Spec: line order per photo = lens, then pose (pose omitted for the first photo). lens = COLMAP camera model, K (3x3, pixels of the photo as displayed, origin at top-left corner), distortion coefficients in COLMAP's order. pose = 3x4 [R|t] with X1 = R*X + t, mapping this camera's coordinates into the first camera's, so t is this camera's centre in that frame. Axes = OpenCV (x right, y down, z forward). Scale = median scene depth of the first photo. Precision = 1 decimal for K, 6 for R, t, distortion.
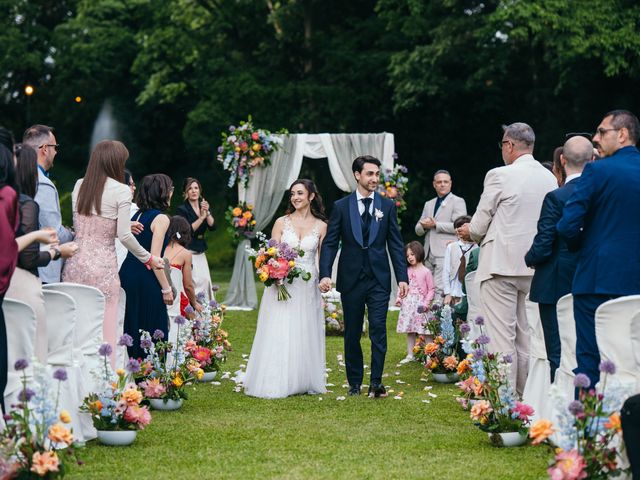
lens RADIAL K [[1663.7, 0, 320.0], [0, 1663.7, 240.0], [0, 0, 1]] dist [0.081208, 0.572943]
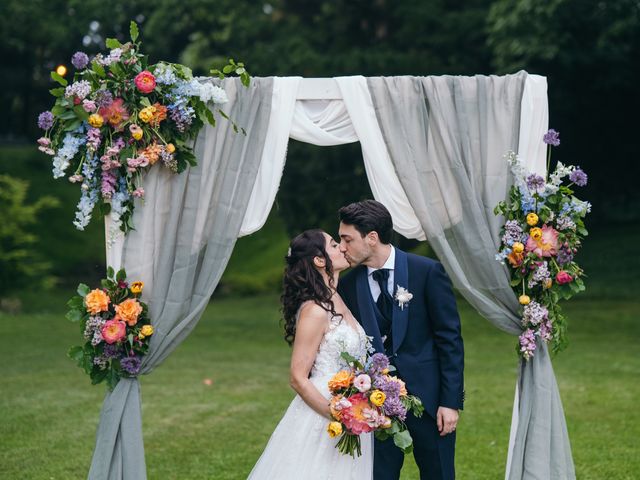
lens RADIAL K [[1663.7, 0, 320.0], [0, 1663.7, 240.0], [0, 0, 1]] dist [0.081208, 0.572943]
pose [[0.998672, -0.000389, -0.051512, 0.014339], [0.000672, 0.999985, 0.005466, -0.031303], [0.051509, -0.005494, 0.998657, 0.652050]]
